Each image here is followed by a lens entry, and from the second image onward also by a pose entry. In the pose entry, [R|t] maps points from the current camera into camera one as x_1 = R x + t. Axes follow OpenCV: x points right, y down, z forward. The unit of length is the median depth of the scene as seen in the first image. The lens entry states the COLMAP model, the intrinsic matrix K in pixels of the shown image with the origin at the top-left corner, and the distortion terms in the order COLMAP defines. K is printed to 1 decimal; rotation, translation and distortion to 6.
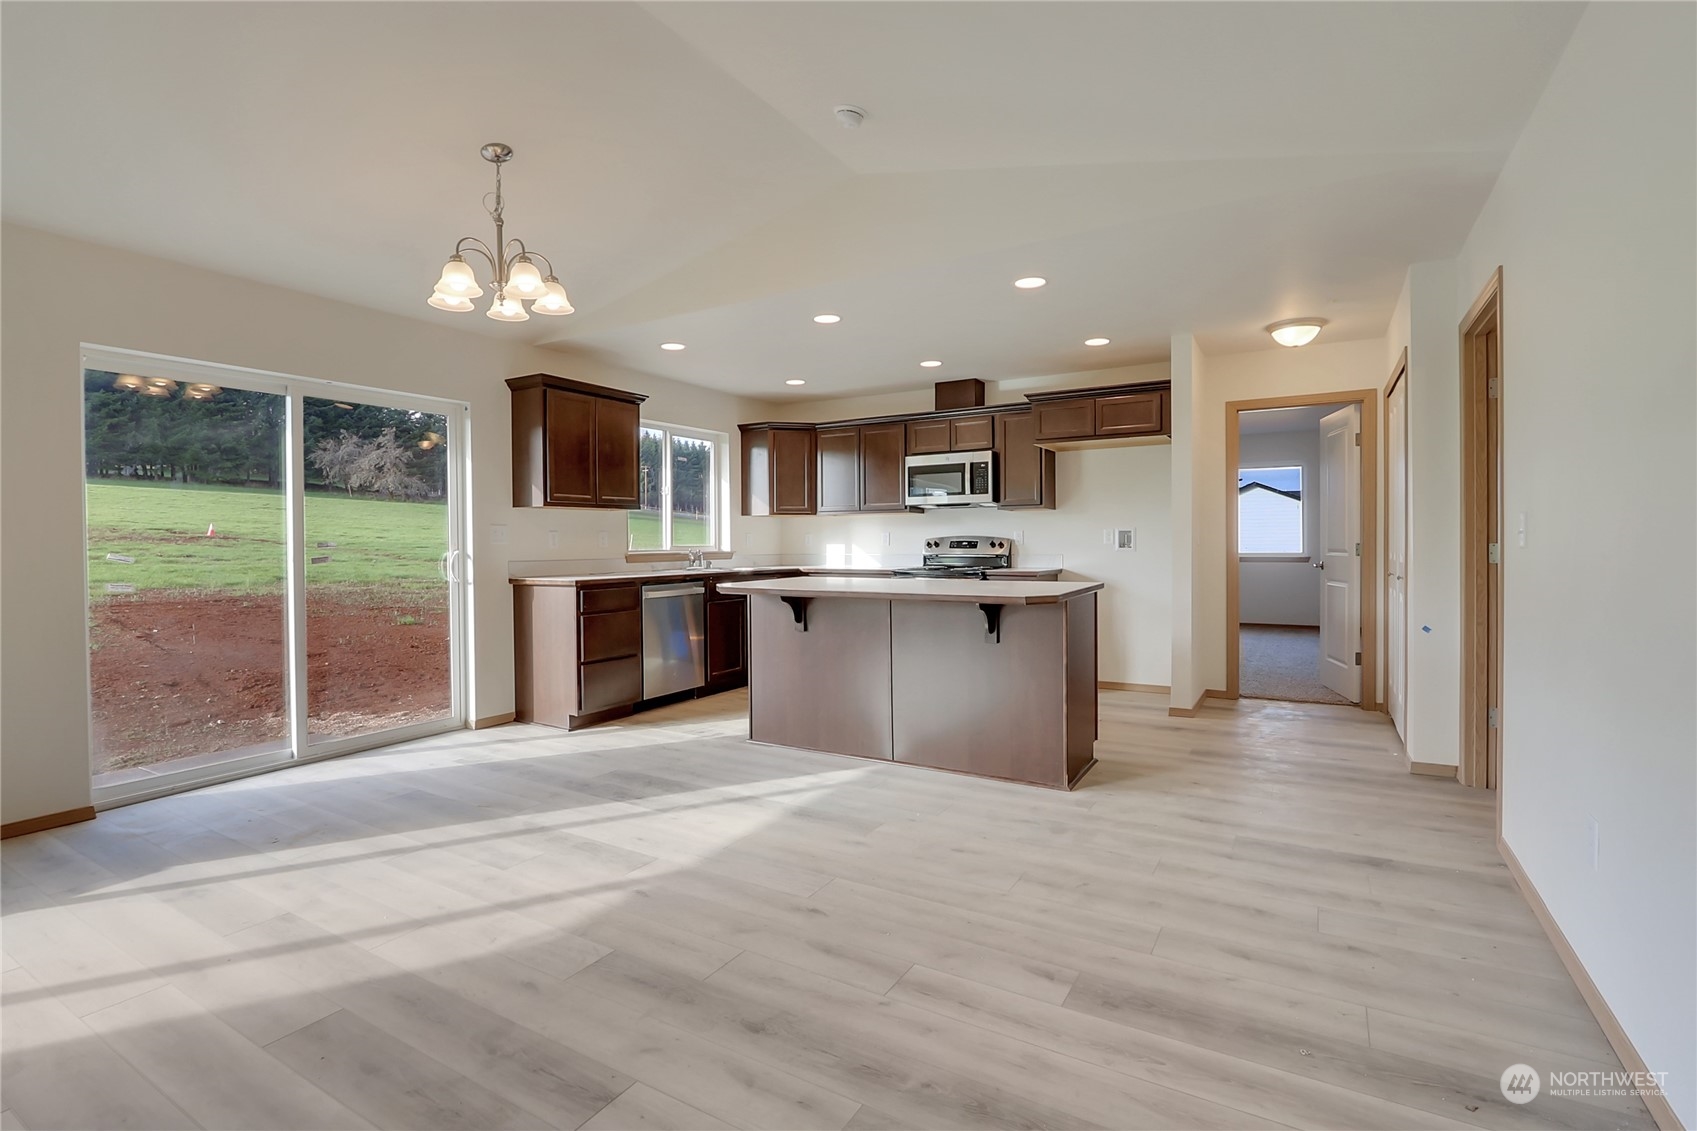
lens RADIAL K [[785.0, 0, 846.9], [0, 785.0, 552.9], [0, 0, 1]] dist [-0.015086, 0.000613]
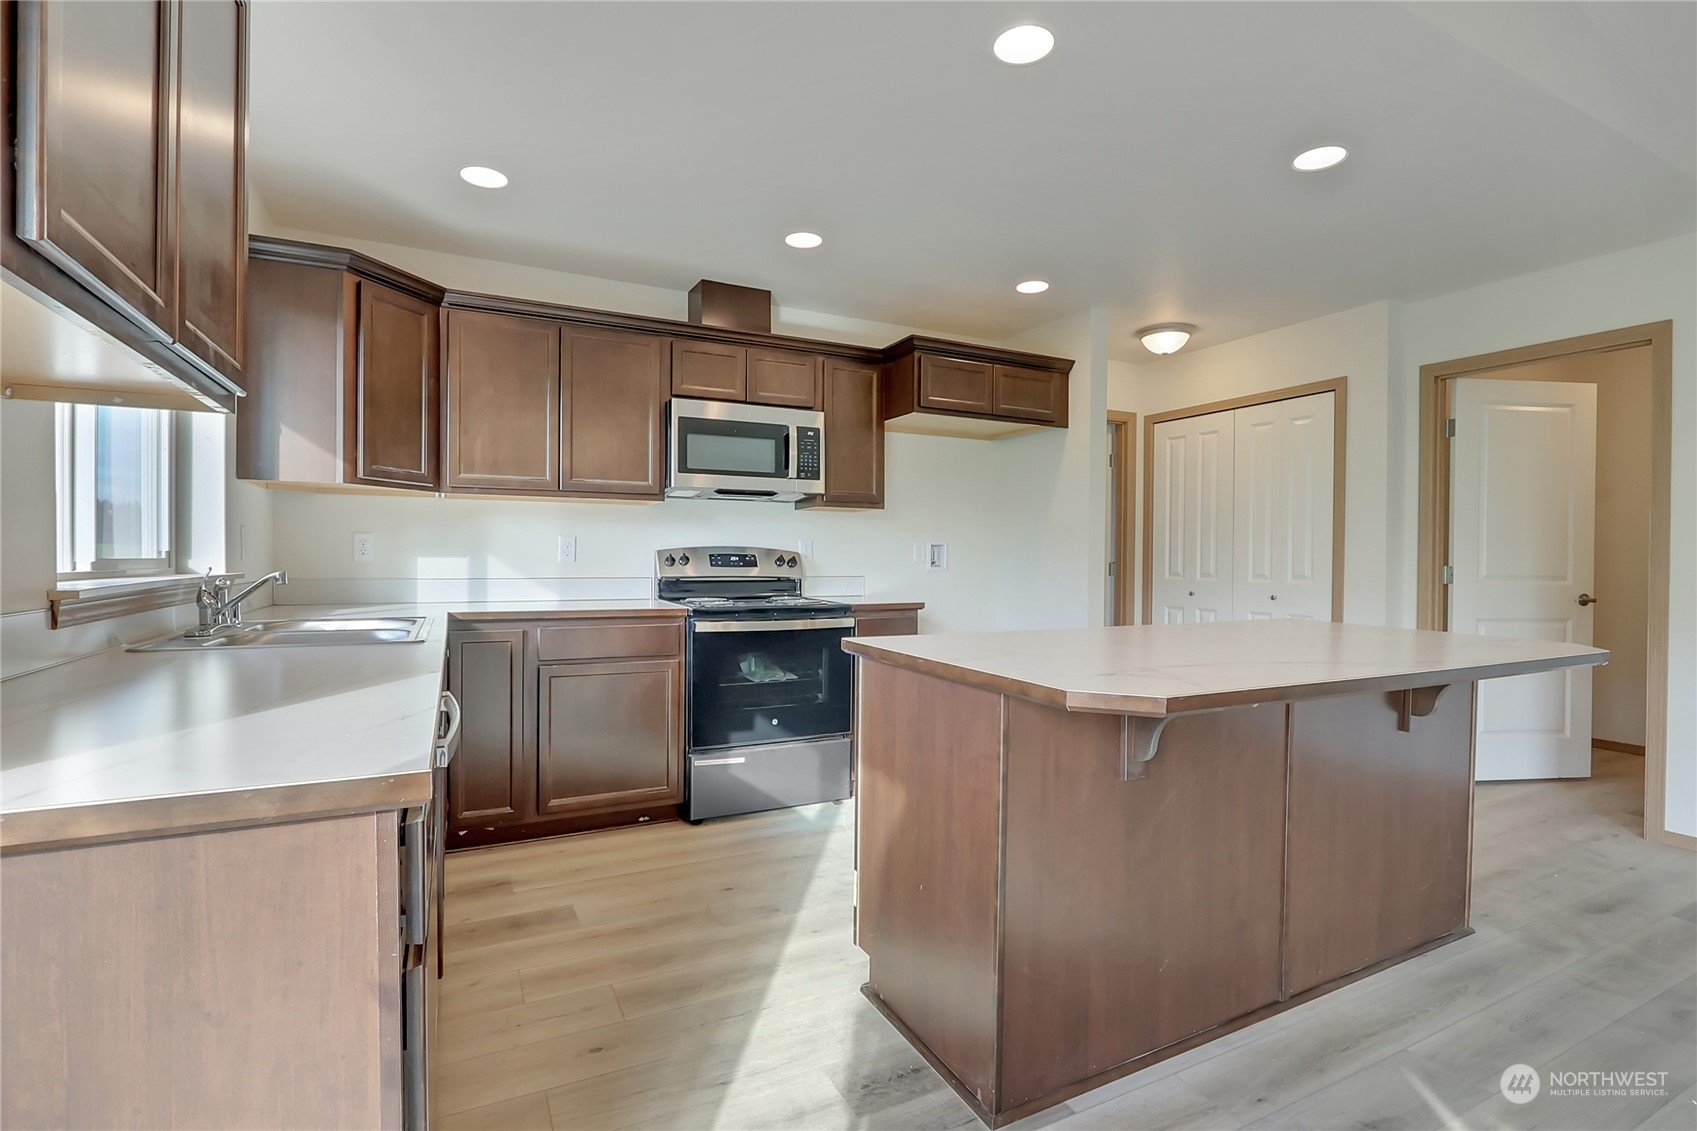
lens RADIAL K [[789.8, 0, 849.0], [0, 789.8, 568.3], [0, 0, 1]] dist [-0.013486, 0.000250]
pose [[0.544072, -0.000211, 0.839039, -0.338718], [0.000748, 1.000000, -0.000234, -0.005093], [-0.839038, 0.000755, 0.544072, 0.645211]]
